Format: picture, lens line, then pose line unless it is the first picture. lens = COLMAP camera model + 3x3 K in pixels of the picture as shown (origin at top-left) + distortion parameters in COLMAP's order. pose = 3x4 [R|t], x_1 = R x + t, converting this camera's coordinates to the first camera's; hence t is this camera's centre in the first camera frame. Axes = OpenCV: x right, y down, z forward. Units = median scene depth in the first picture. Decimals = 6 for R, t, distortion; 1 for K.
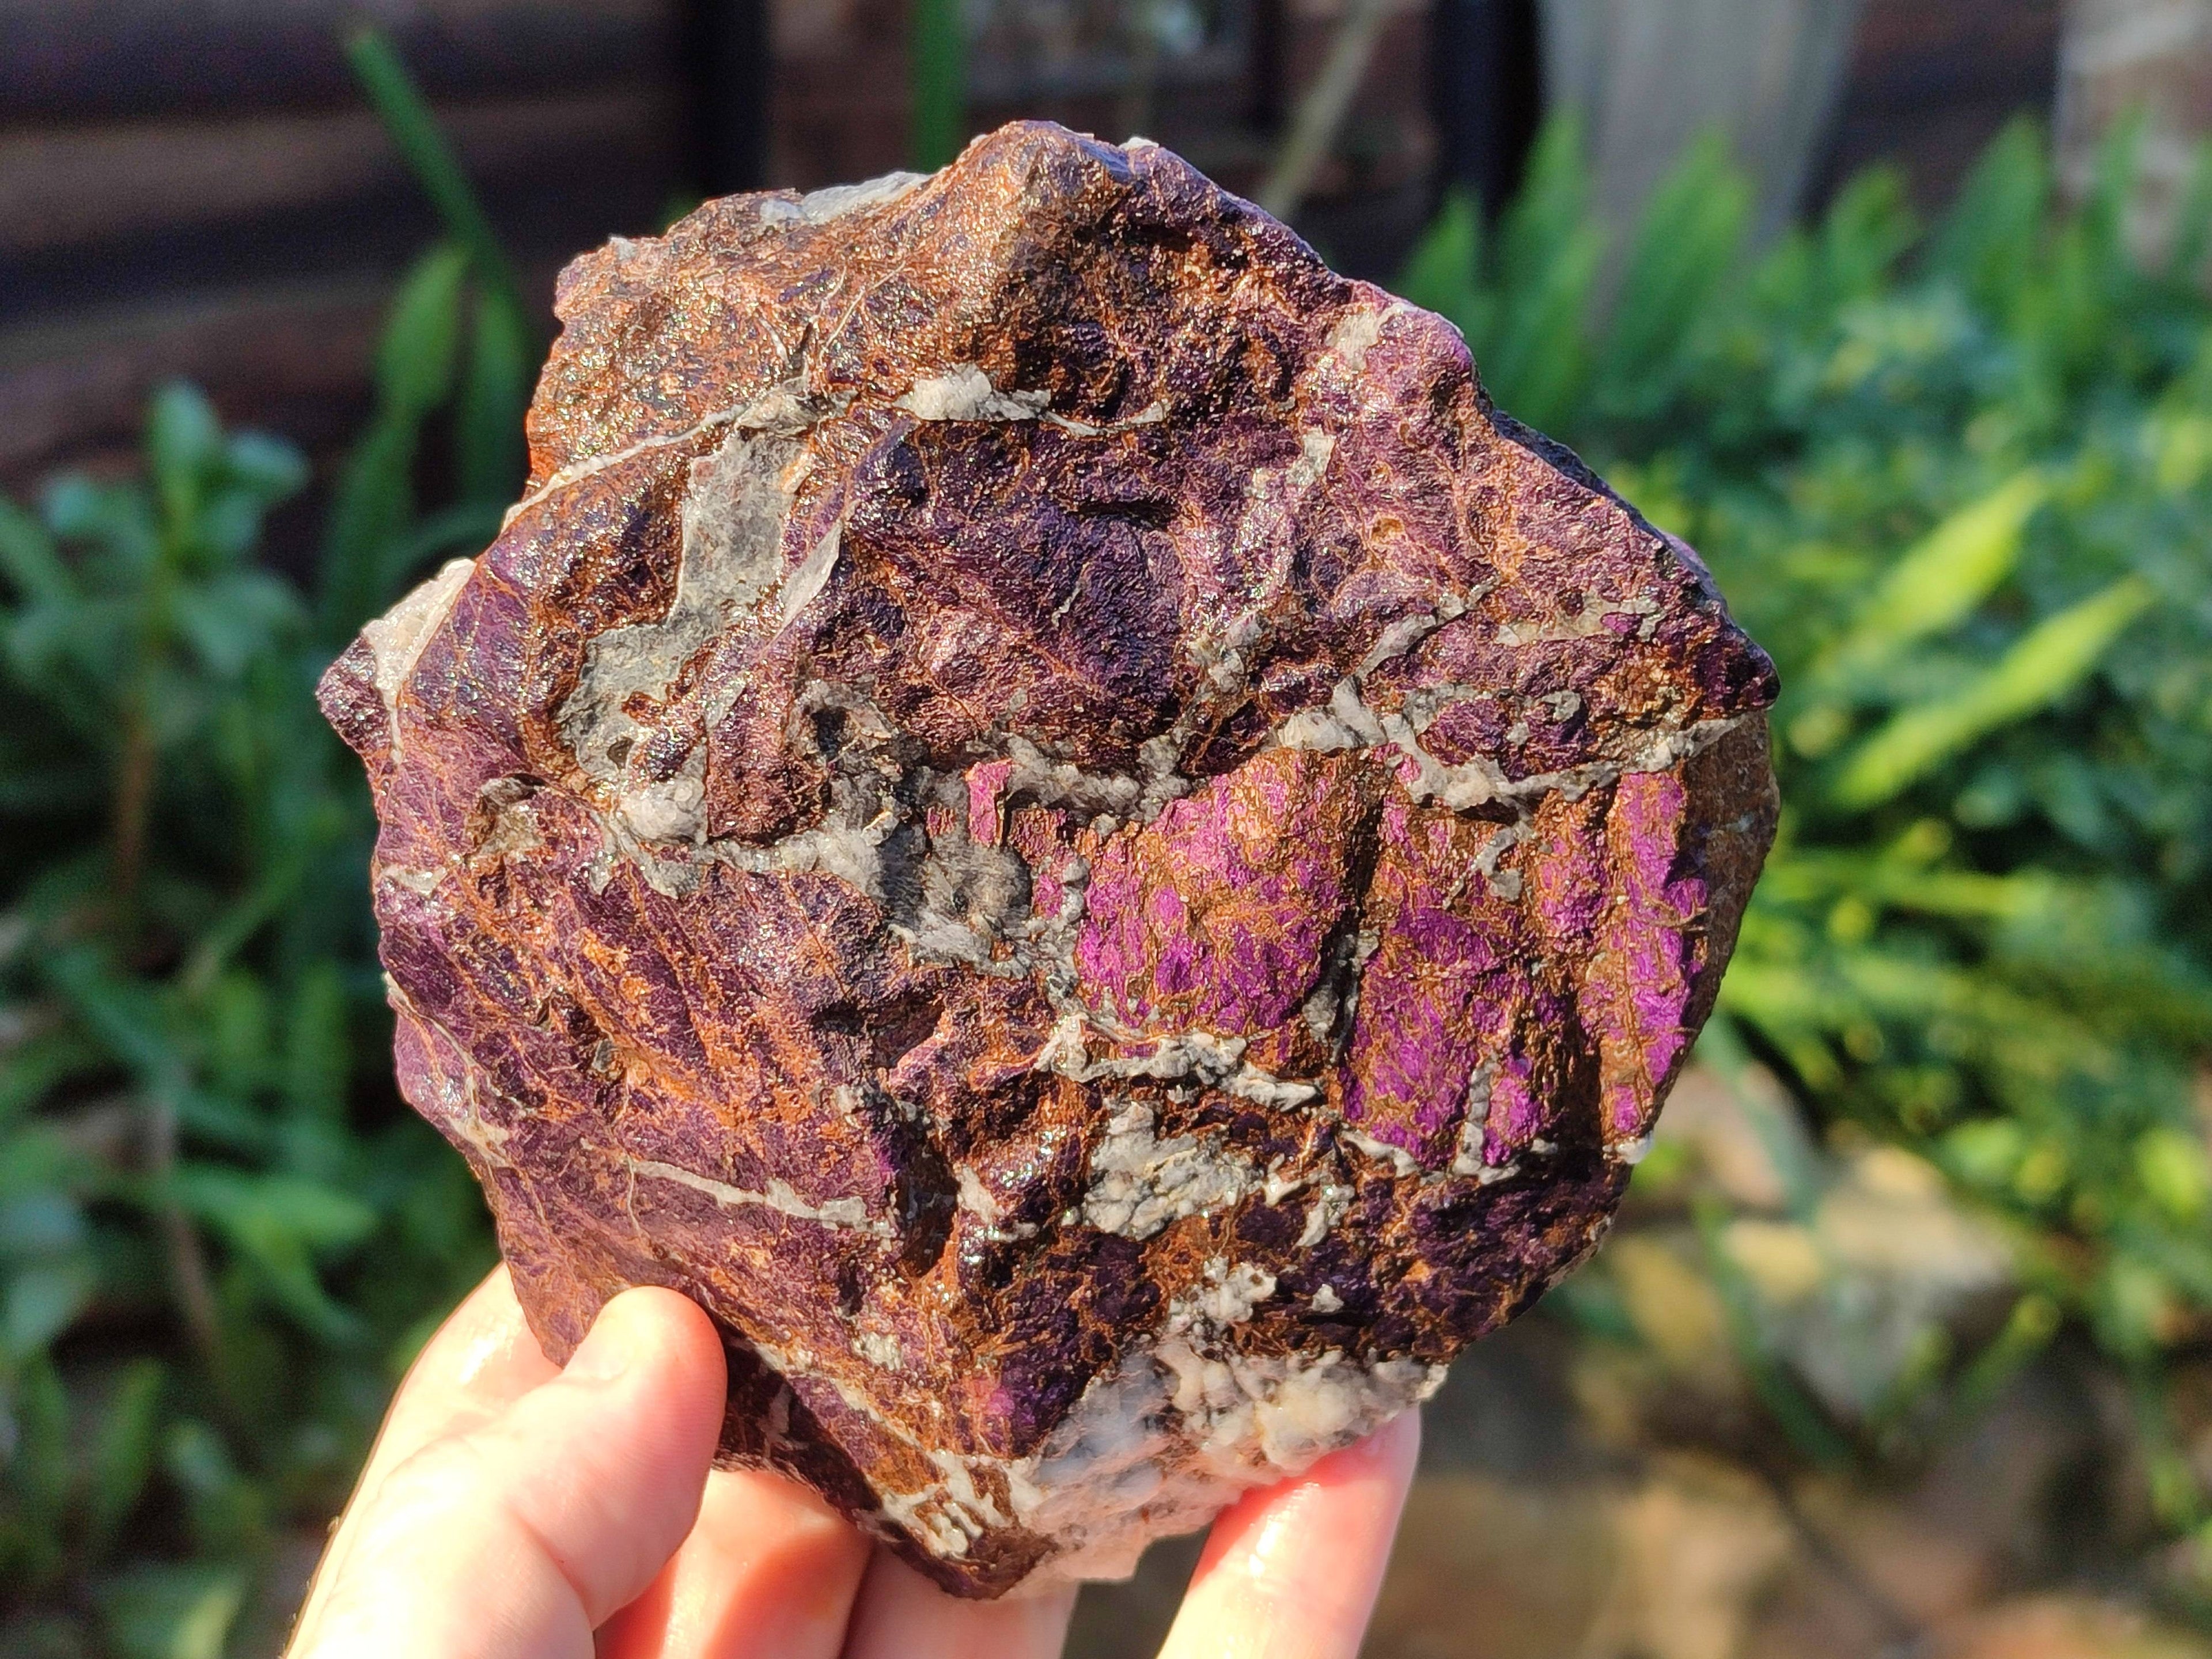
lens RADIAL K [[3414.8, 0, 1106.0], [0, 3414.8, 829.5], [0, 0, 1]] dist [0.373314, -2.944787]
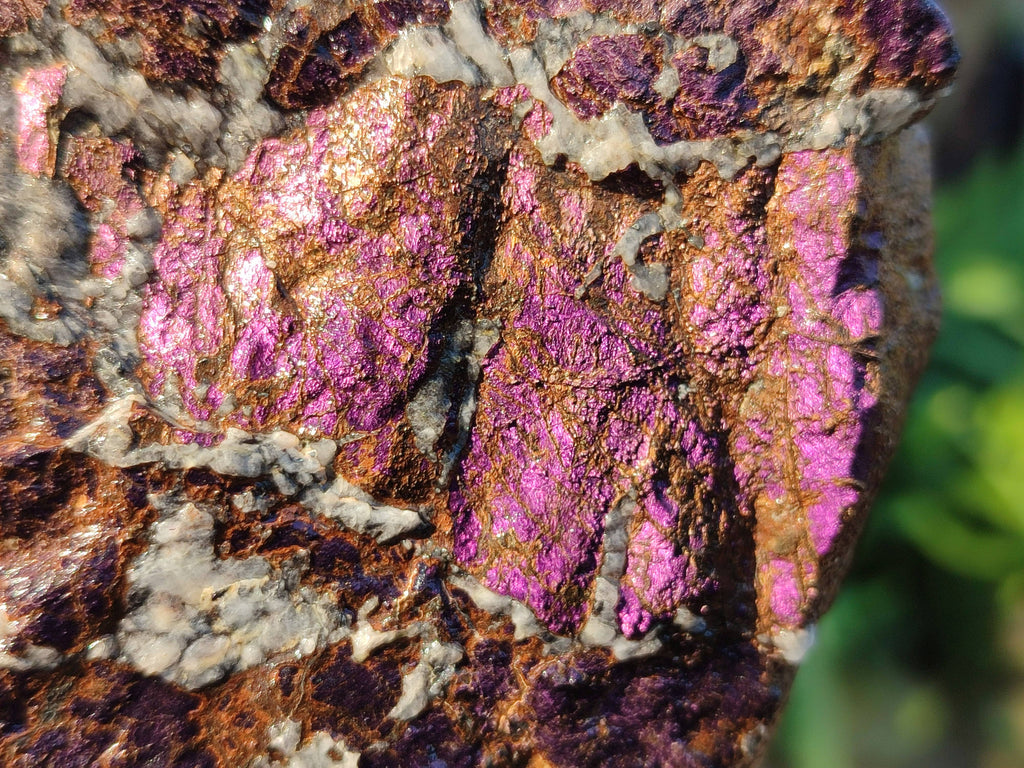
lens RADIAL K [[1580.8, 0, 512.0], [0, 1580.8, 384.0], [0, 0, 1]] dist [0.373314, -2.944787]
pose [[0.998801, 0.048806, -0.003834, 0.084758], [-0.047732, 0.953425, -0.297831, 0.161807], [-0.010881, 0.297657, 0.954611, 0.626045]]
